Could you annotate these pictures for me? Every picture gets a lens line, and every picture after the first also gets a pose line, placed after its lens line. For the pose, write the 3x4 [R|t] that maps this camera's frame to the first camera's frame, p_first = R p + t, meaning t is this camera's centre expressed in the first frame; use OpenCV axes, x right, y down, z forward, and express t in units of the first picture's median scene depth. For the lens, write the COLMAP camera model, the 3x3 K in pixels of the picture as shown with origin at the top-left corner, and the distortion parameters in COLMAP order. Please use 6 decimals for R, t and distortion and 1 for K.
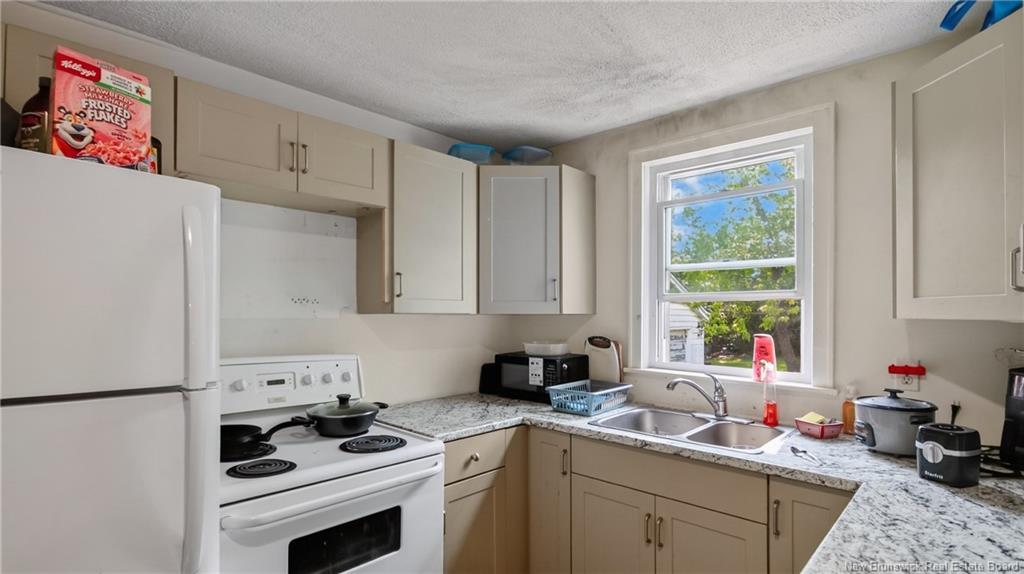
lens RADIAL K [[493.0, 0, 505.8], [0, 493.0, 315.3], [0, 0, 1]] dist [-0.007047, 0.000447]
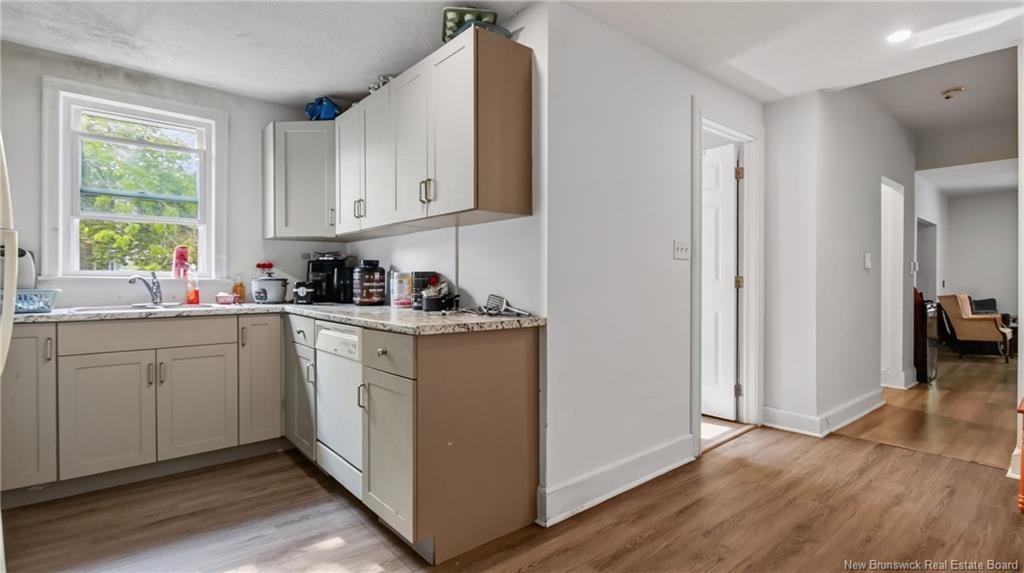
lens RADIAL K [[493.0, 0, 510.9], [0, 493.0, 283.7], [0, 0, 1]] dist [-0.007047, 0.000447]
pose [[0.104819, -0.009047, 0.994450, -0.861372], [0.001113, 0.999959, 0.008980, 0.139702], [-0.994491, 0.000166, 0.104825, -0.151584]]
